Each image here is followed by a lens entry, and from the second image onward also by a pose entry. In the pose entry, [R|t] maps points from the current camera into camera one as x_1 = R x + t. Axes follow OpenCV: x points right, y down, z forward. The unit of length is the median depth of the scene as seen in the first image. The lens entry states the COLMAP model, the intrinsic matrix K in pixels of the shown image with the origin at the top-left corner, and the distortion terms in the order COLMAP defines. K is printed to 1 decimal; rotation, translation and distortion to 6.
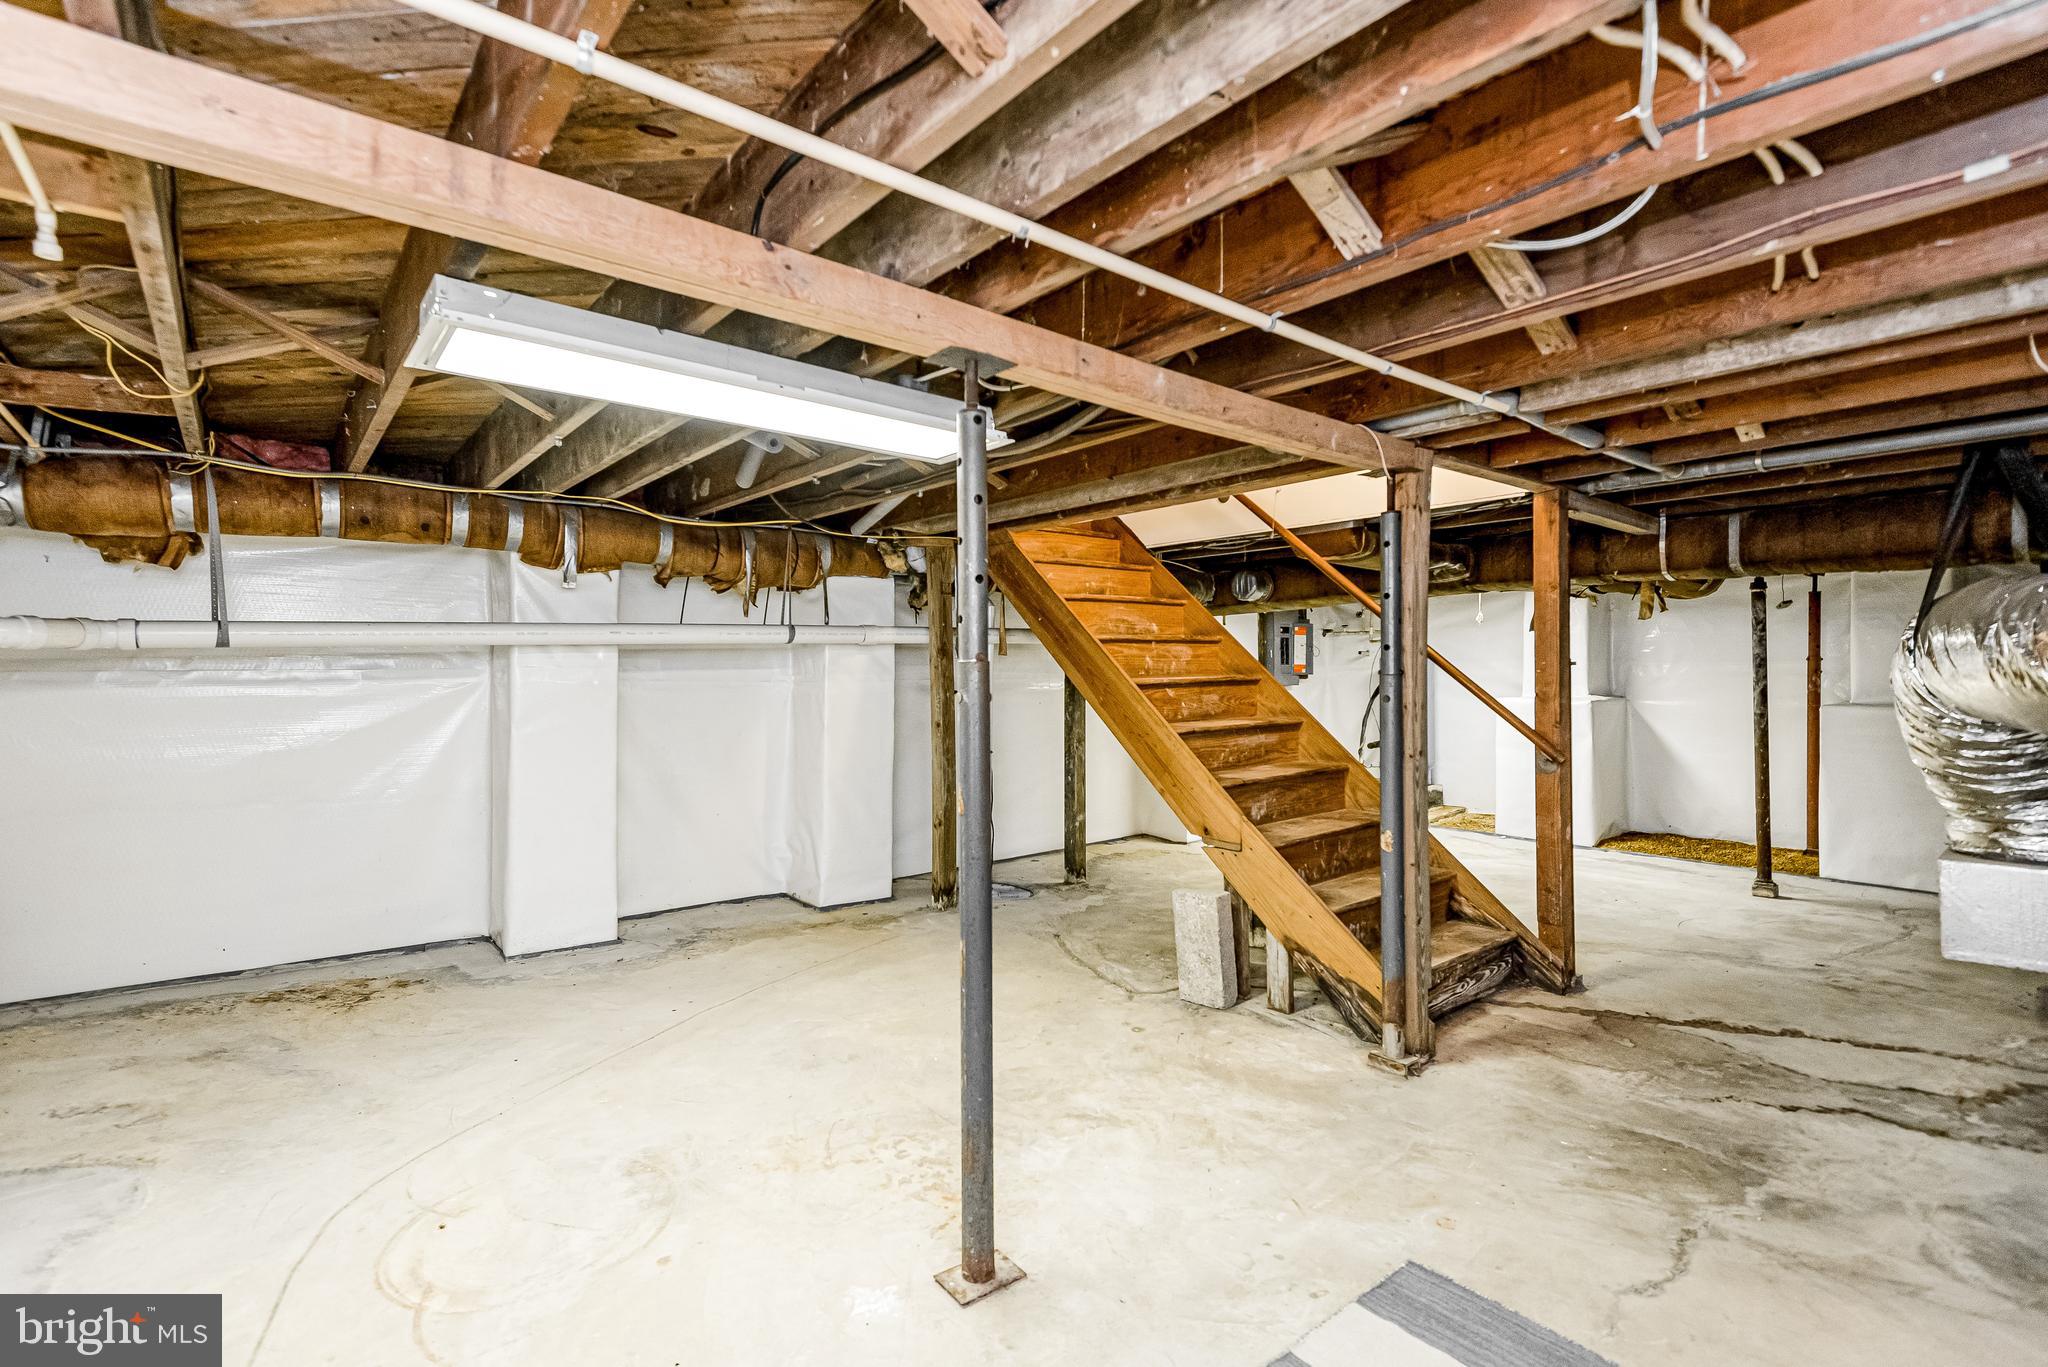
lens RADIAL K [[933.0, 0, 1016.2], [0, 933.0, 677.7], [0, 0, 1]] dist [0.039786, -0.018560]
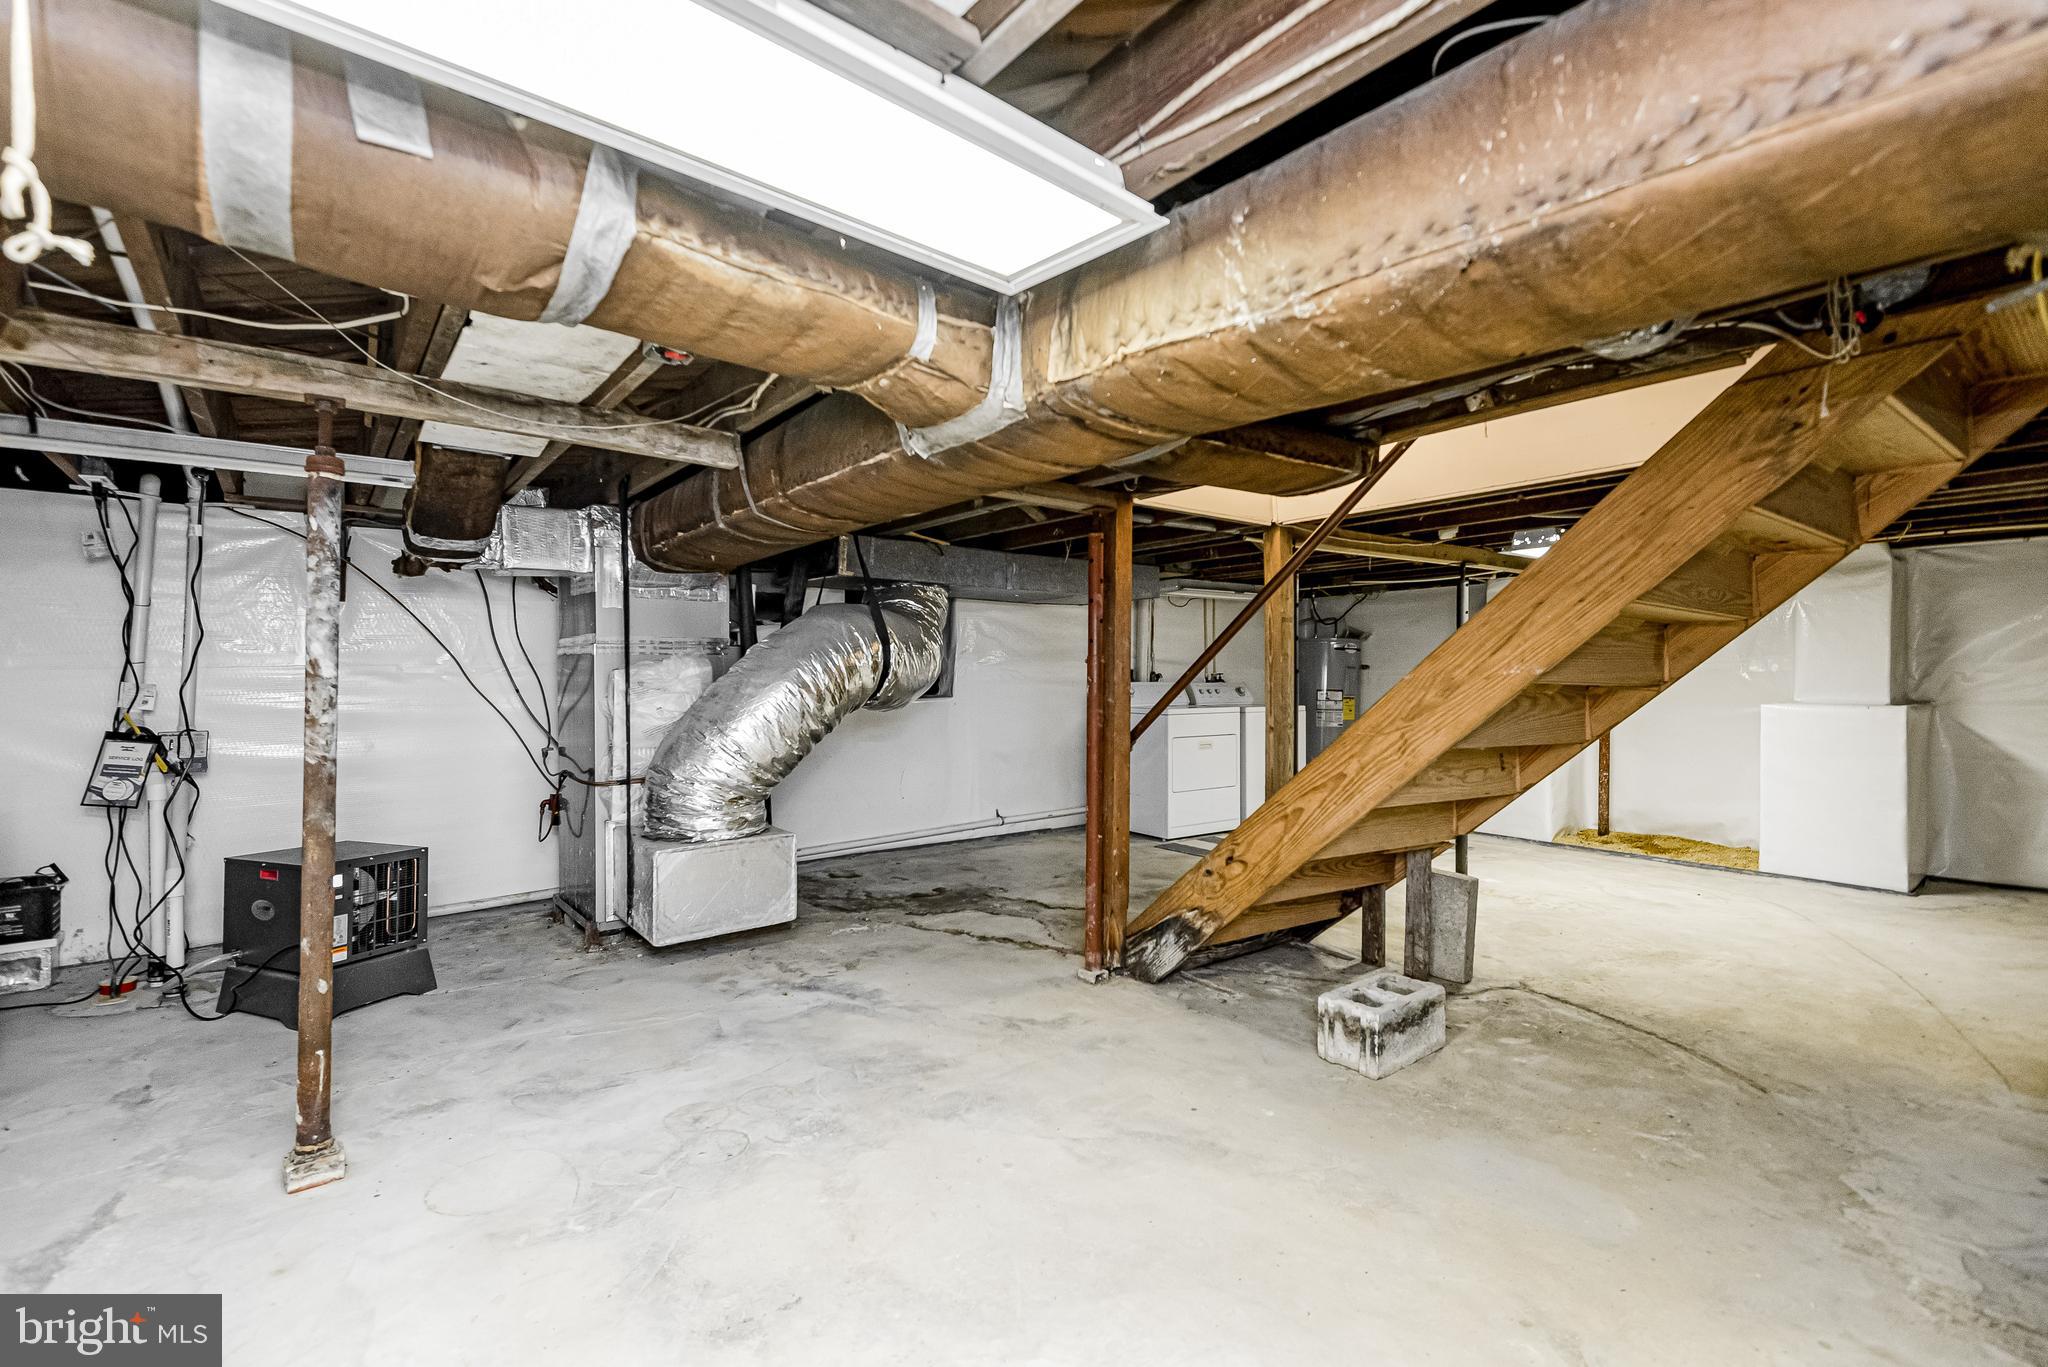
lens RADIAL K [[933.0, 0, 1016.2], [0, 933.0, 677.7], [0, 0, 1]] dist [0.039786, -0.018560]
pose [[-0.999746, -0.000220, 0.022552, 0.868942], [-0.000028, 0.999964, 0.008502, -0.009199], [-0.022553, 0.008499, -0.999710, 2.707818]]
